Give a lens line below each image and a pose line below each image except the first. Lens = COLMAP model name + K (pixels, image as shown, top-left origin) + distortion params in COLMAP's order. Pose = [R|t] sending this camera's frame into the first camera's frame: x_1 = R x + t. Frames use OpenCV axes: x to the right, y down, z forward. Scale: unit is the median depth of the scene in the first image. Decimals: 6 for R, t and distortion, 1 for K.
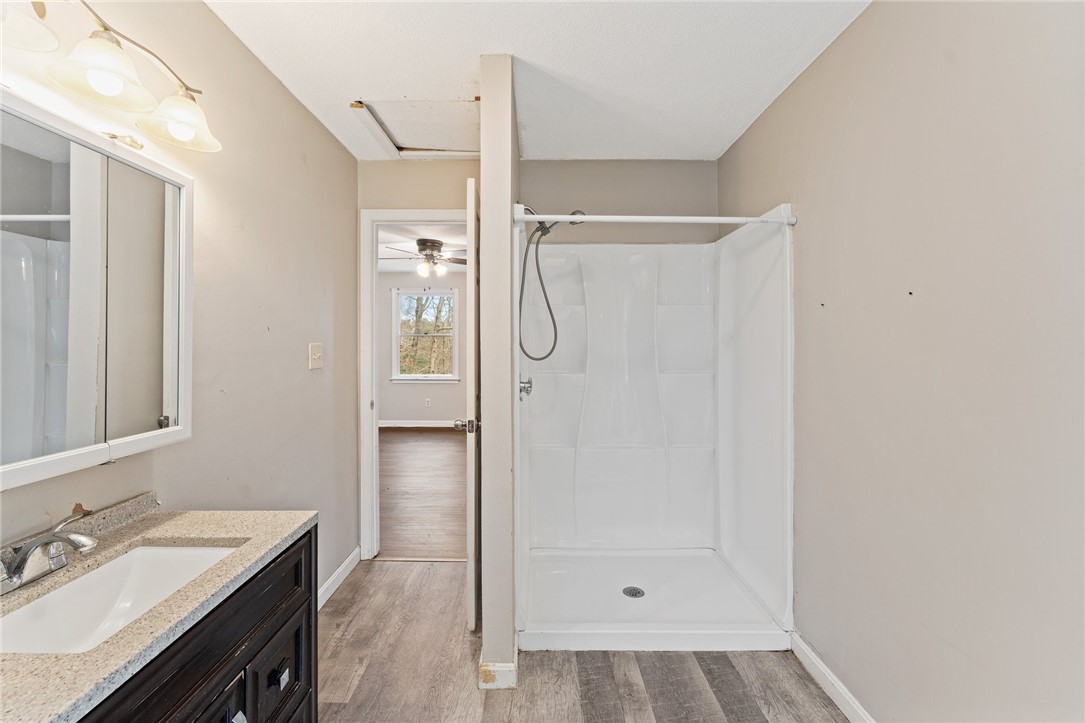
lens RADIAL K [[456.4, 0, 545.9], [0, 456.4, 351.2], [0, 0, 1]] dist [-0.004666, 0.000118]
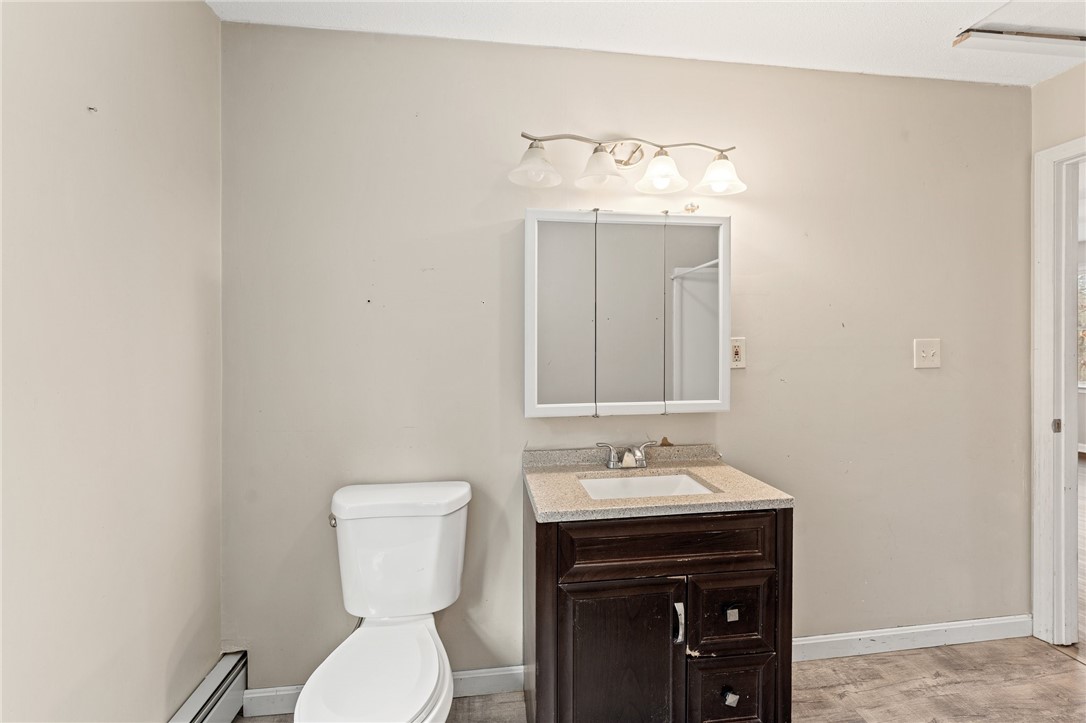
lens RADIAL K [[456.8, 0, 546.4], [0, 456.8, 354.6], [0, 0, 1]] dist [-0.004666, 0.000118]
pose [[0.111707, 0.011496, -0.993675, 0.499739], [-0.005760, 0.999924, 0.010920, 0.013137], [0.993724, 0.004504, 0.111765, 0.324098]]
